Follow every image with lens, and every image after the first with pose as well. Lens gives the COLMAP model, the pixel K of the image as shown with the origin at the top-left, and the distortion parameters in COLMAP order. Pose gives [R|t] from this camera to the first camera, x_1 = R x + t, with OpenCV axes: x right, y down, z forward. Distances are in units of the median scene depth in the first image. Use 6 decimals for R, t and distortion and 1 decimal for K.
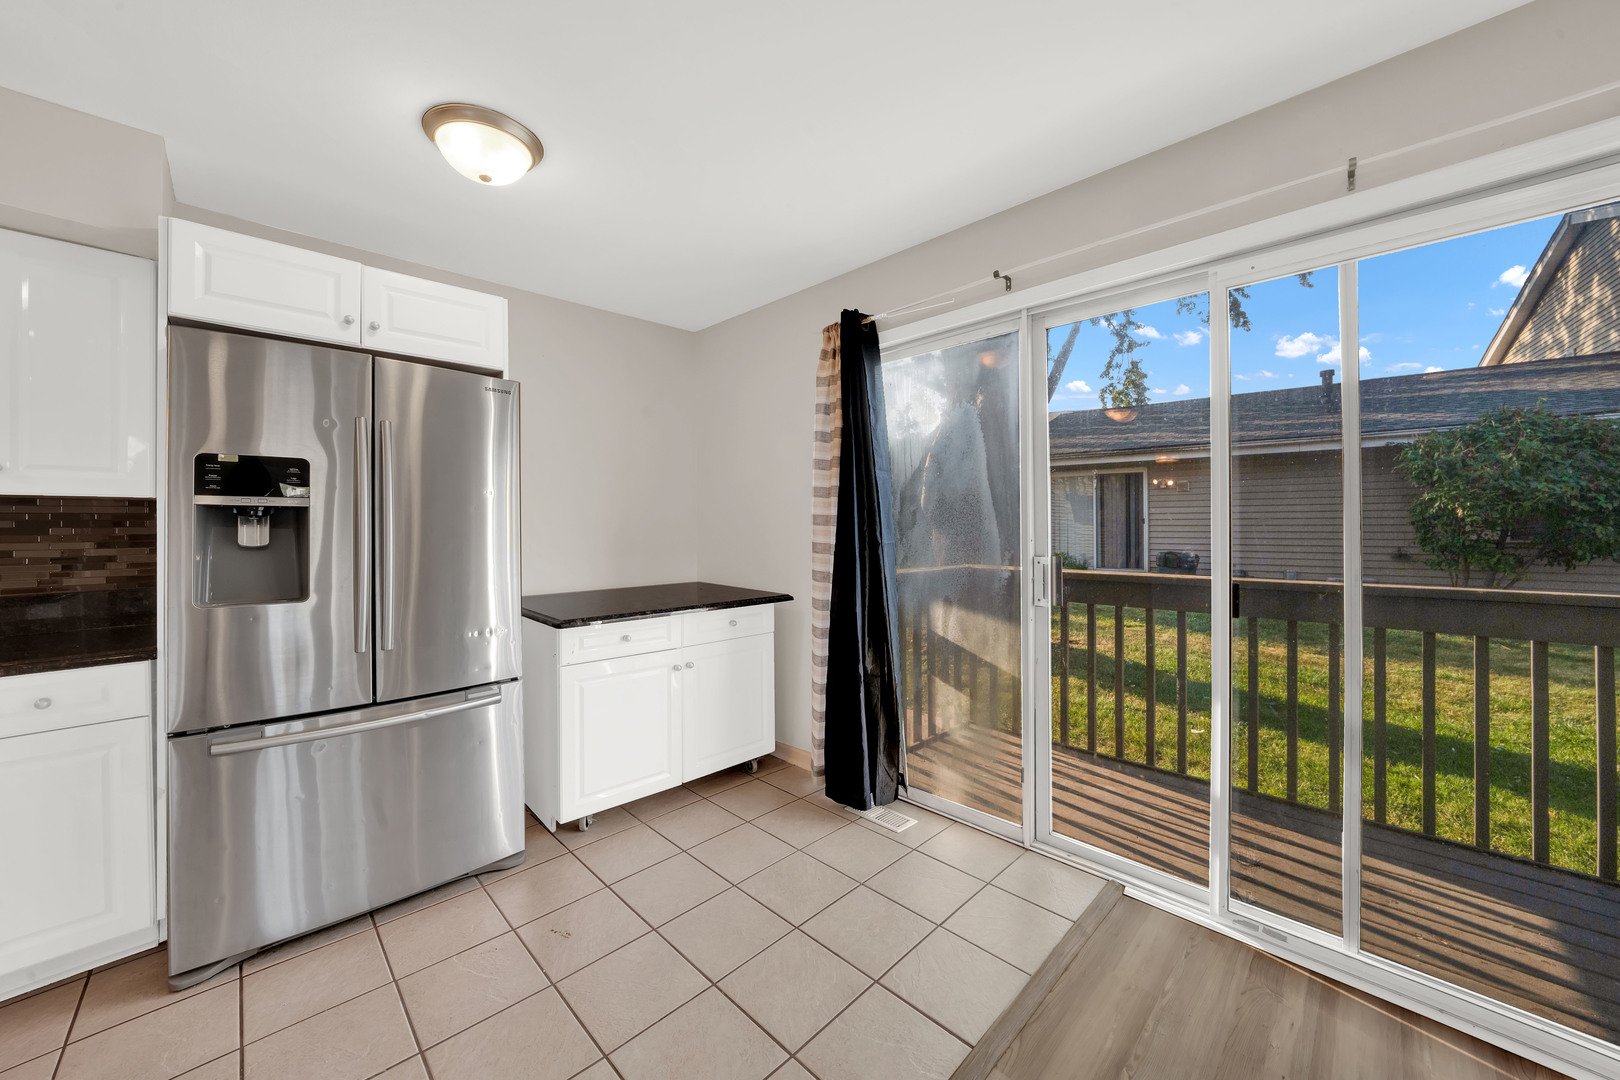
lens RADIAL K [[594.6, 0, 810.0], [0, 594.6, 540.0], [0, 0, 1]] dist [0.010086, 0.000177]
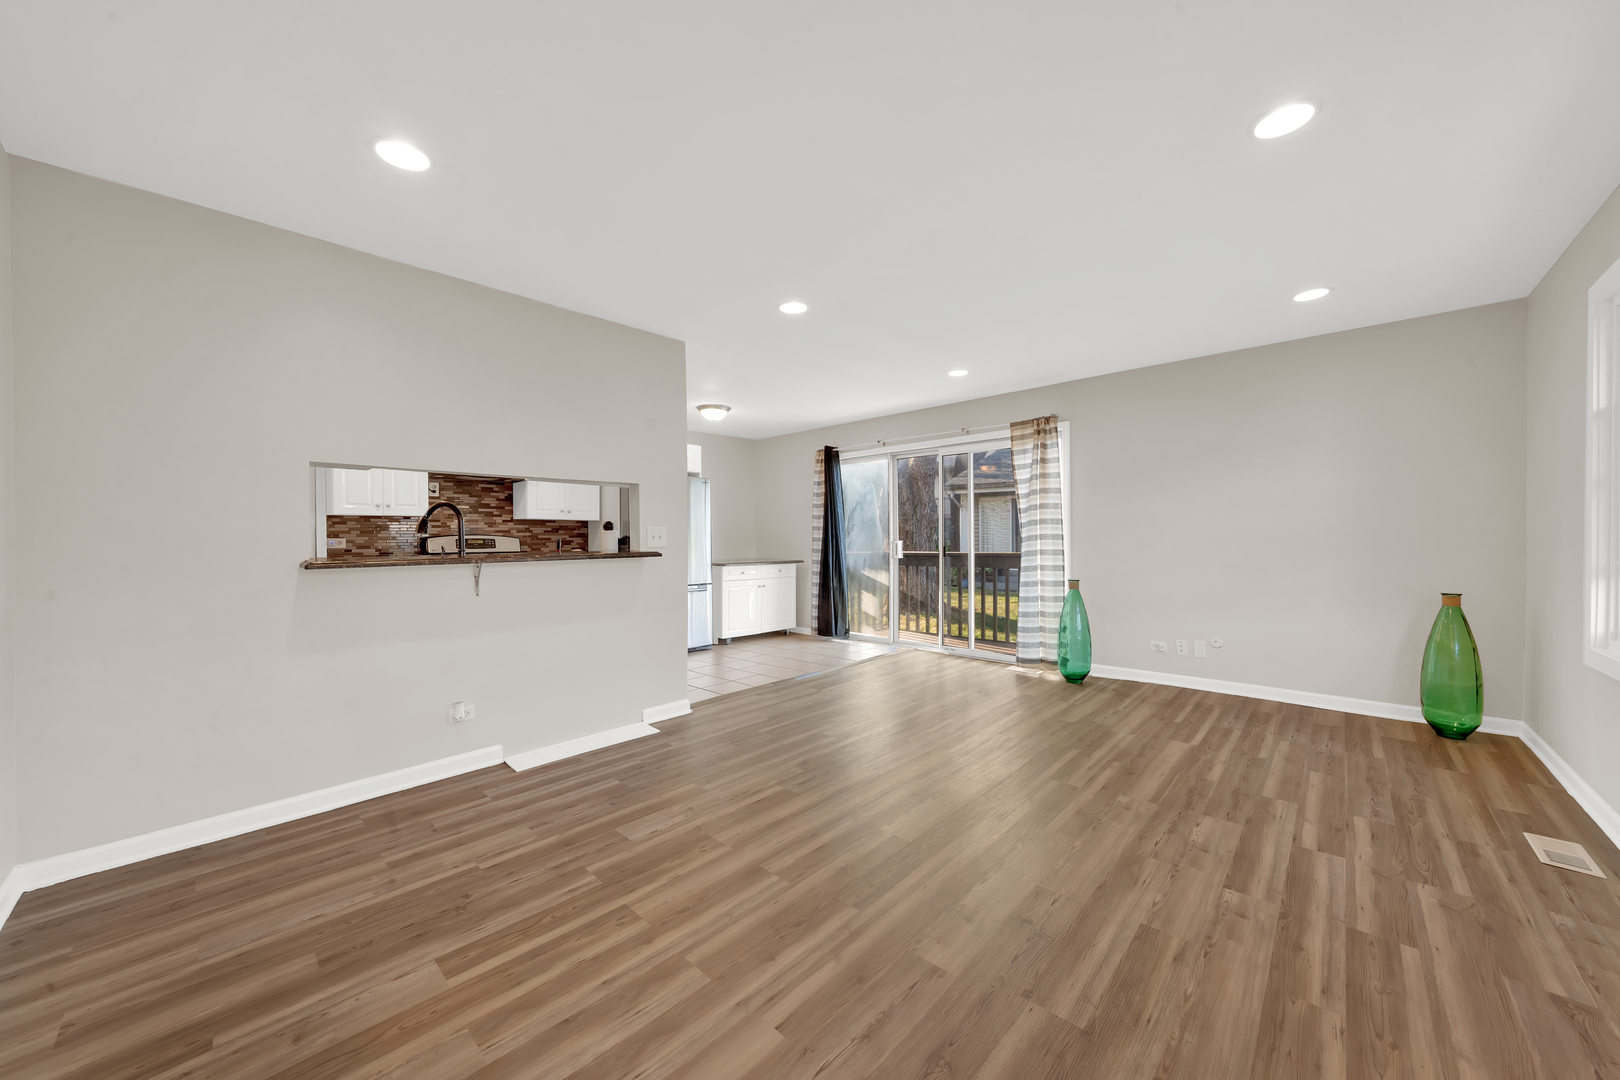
lens RADIAL K [[594.6, 0, 810.0], [0, 594.6, 540.0], [0, 0, 1]] dist [0.010086, 0.000177]
pose [[0.998970, 0.003950, 0.045205, -0.122832], [-0.003677, 0.999974, -0.006125, 0.032221], [-0.045228, 0.005953, 0.998959, -1.524375]]
